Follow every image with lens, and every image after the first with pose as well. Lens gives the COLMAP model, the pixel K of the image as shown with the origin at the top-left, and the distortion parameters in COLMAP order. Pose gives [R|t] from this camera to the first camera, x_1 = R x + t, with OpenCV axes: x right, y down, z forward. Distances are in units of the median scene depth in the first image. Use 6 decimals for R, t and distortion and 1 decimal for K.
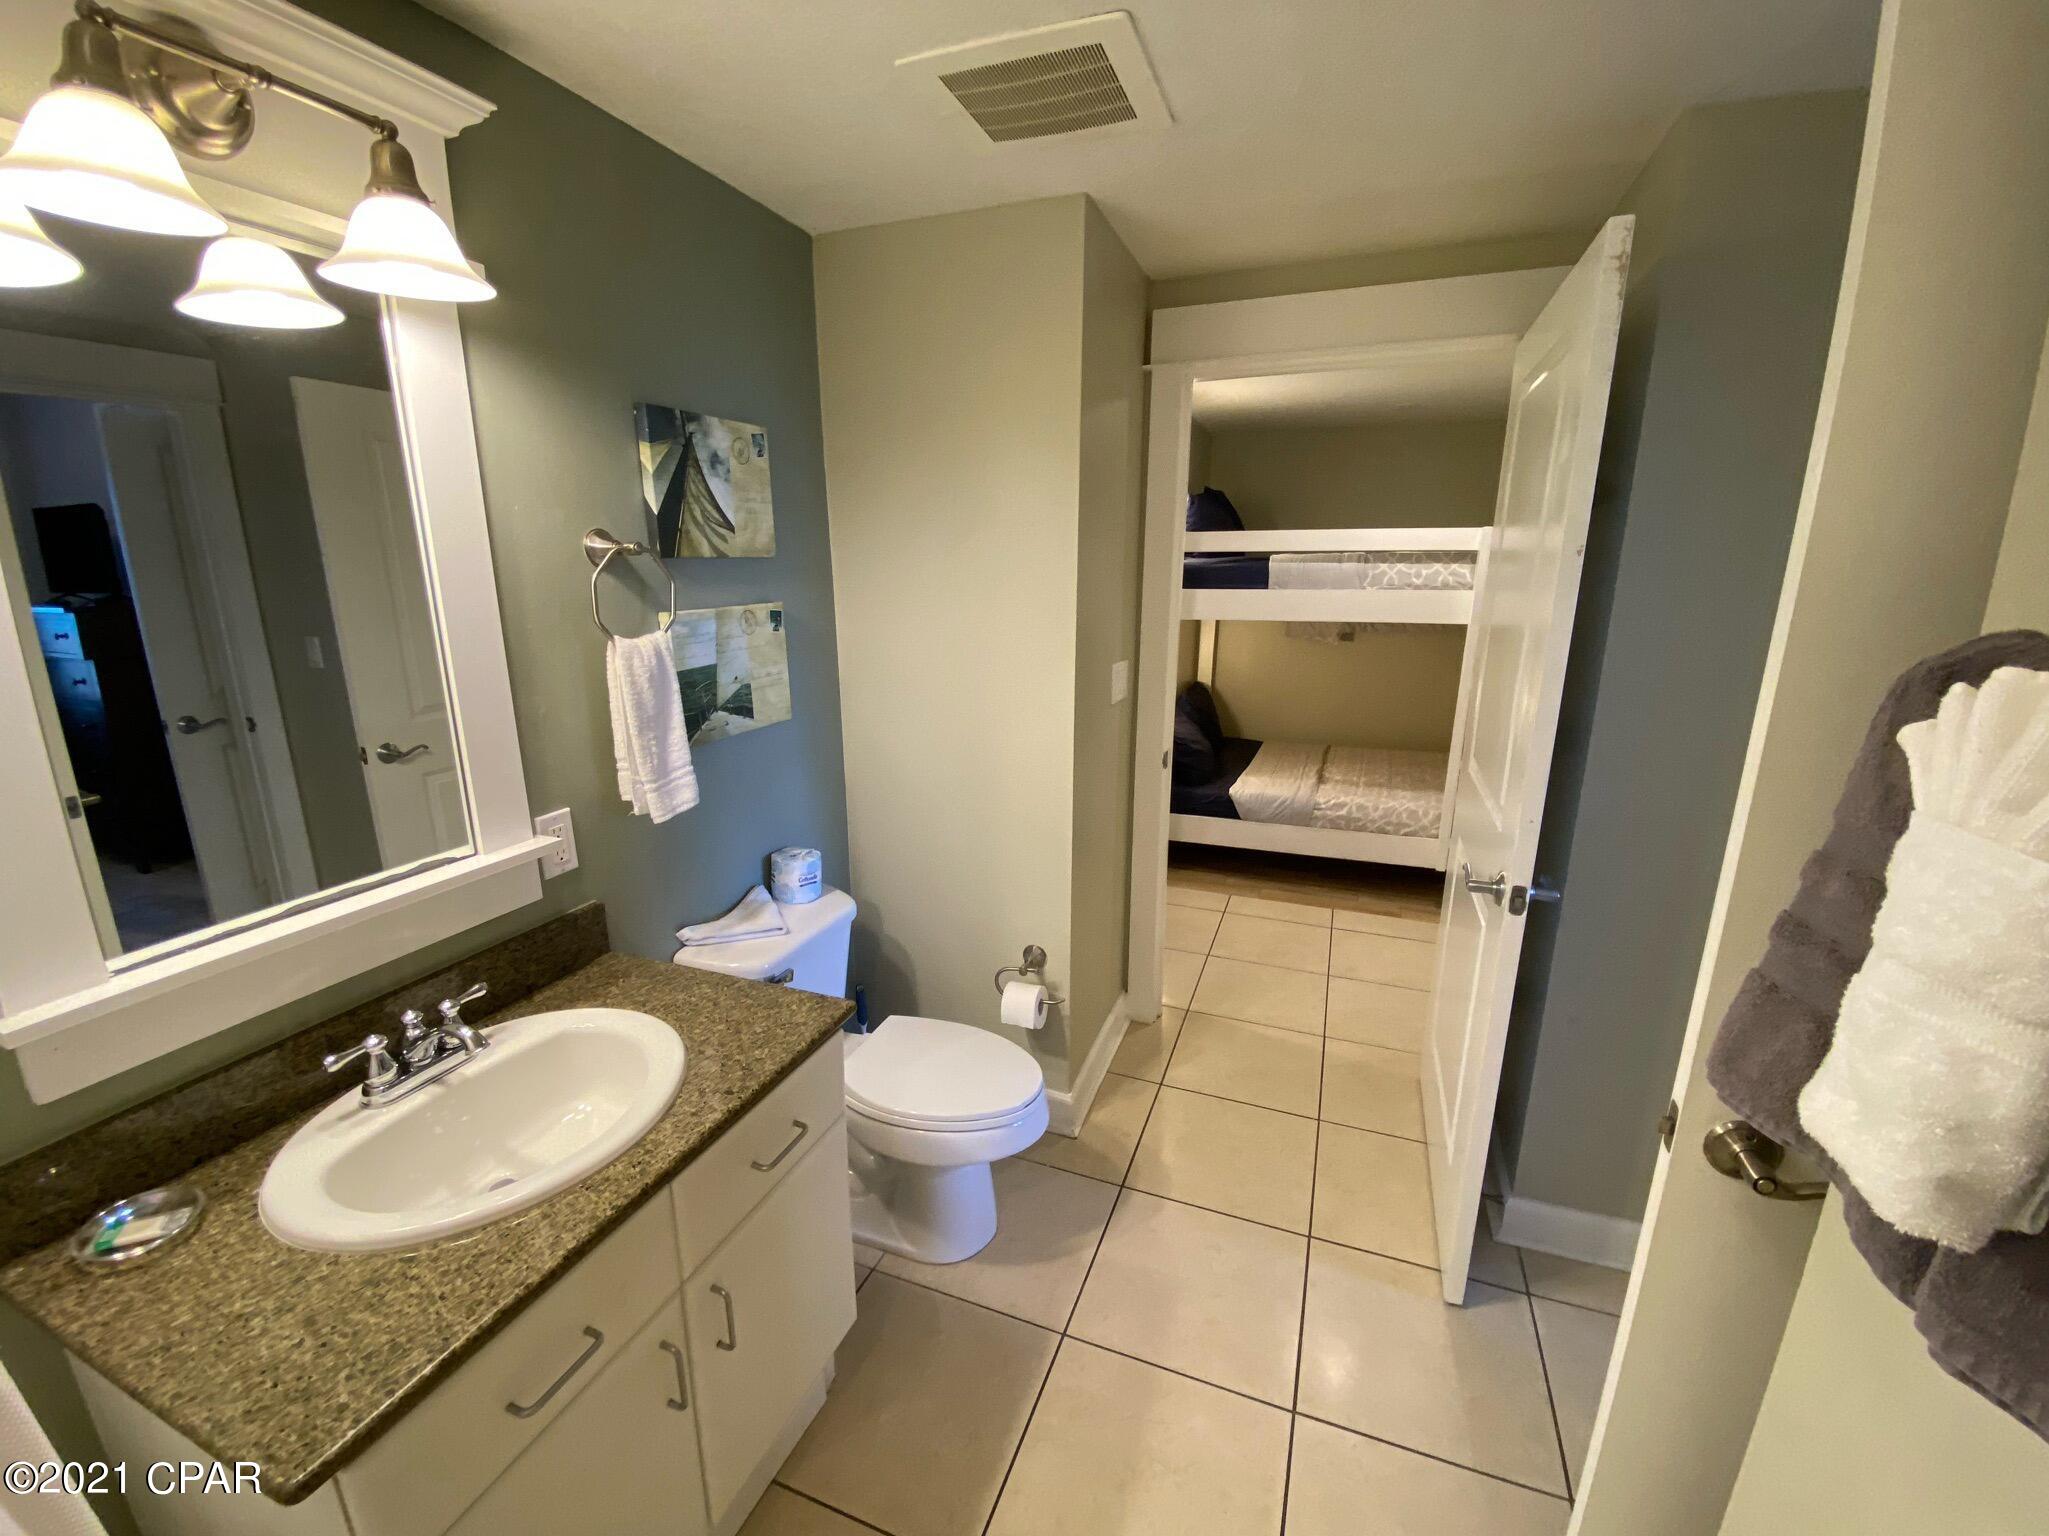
lens RADIAL K [[843.8, 0, 1024.5], [0, 843.8, 768.0], [0, 0, 1]] dist [0.024339, -0.022463]
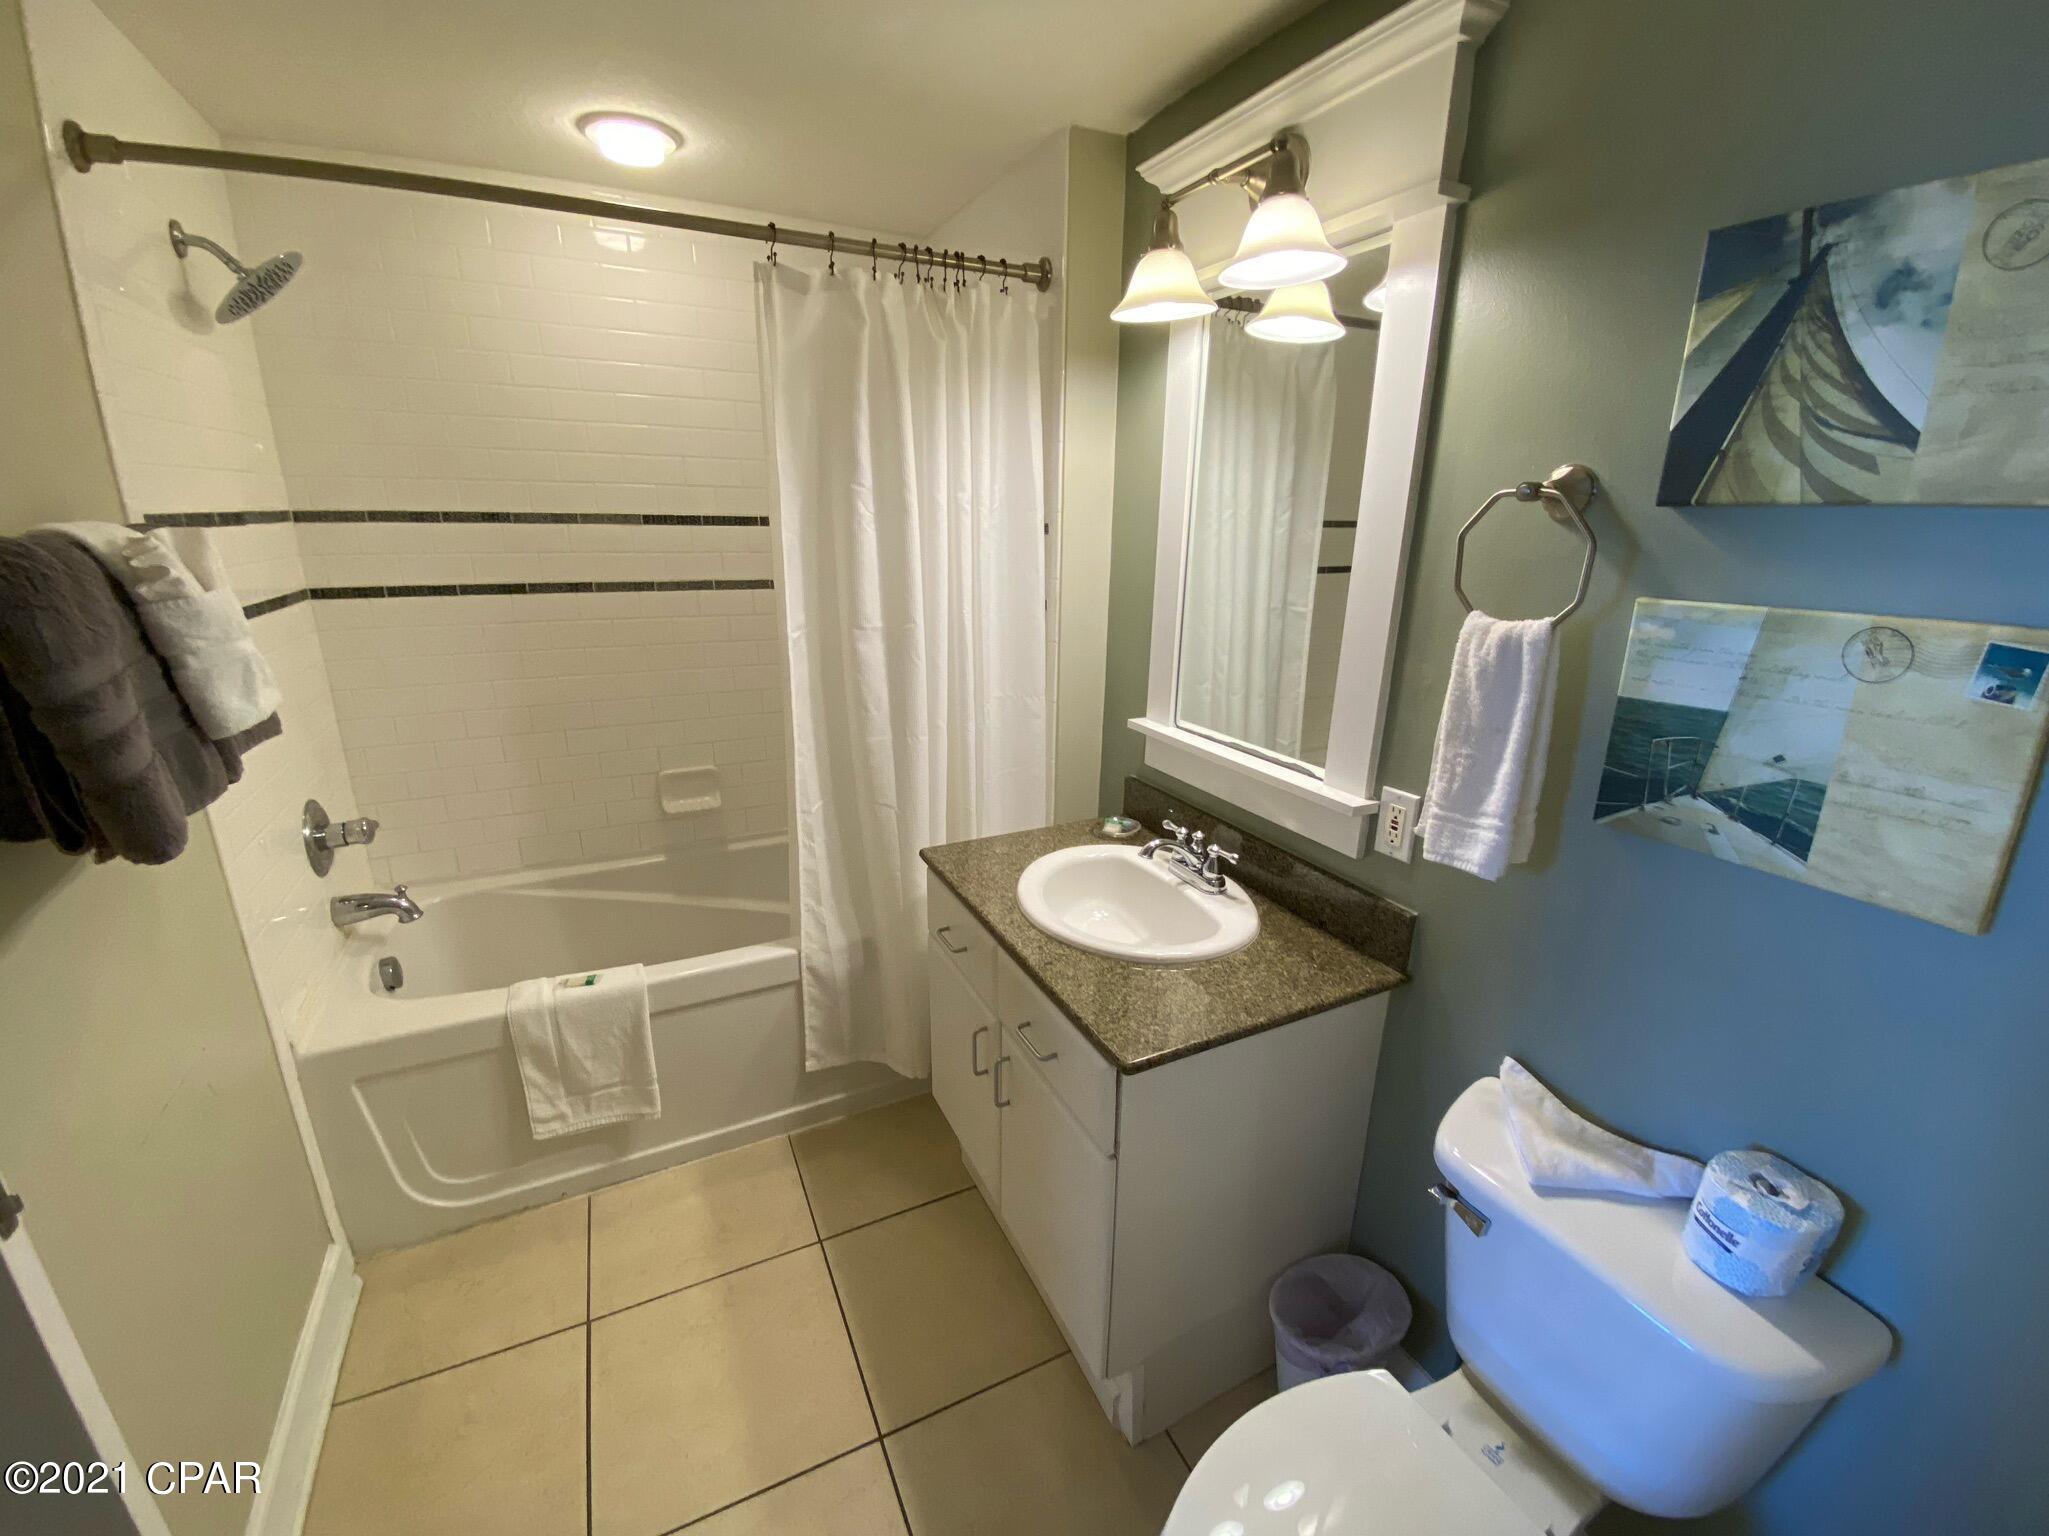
lens RADIAL K [[843.8, 0, 1024.5], [0, 843.8, 768.0], [0, 0, 1]] dist [0.024339, -0.022463]
pose [[-0.680323, 0.199199, -0.705322, 0.299132], [-0.185382, 0.884293, 0.428556, -0.236920], [0.709079, 0.422310, -0.564677, 1.009180]]
